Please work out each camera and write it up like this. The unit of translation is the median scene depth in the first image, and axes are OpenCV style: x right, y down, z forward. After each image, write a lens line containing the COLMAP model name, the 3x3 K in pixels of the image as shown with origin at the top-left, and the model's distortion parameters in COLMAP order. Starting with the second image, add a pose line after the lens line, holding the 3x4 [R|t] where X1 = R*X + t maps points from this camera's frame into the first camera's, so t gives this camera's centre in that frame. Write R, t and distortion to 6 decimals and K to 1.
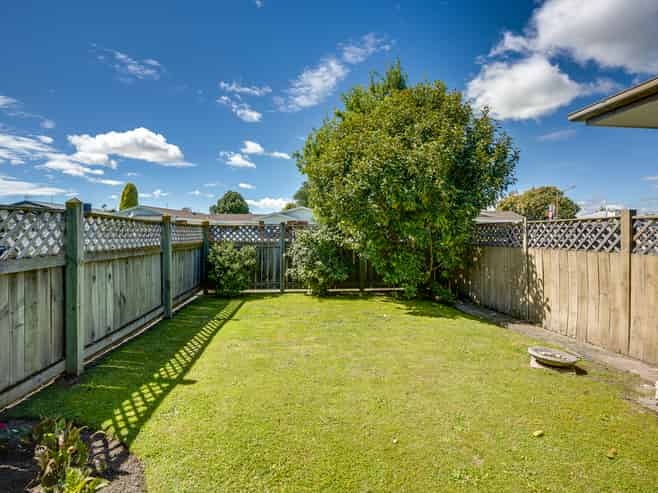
lens RADIAL K [[327.2, 0, 329.0], [0, 327.2, 246.5], [0, 0, 1]] dist [-0.000178, -0.000047]
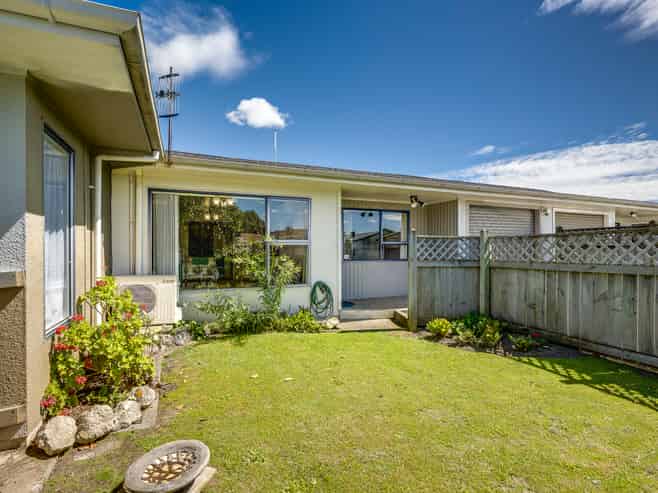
lens RADIAL K [[327.2, 0, 329.0], [0, 327.2, 246.5], [0, 0, 1]] dist [-0.000178, -0.000047]
pose [[-0.941593, -0.000222, -0.336754, 0.725308], [-0.003947, 0.999938, 0.010377, -0.052749], [0.336731, 0.011100, -0.941536, 1.829627]]
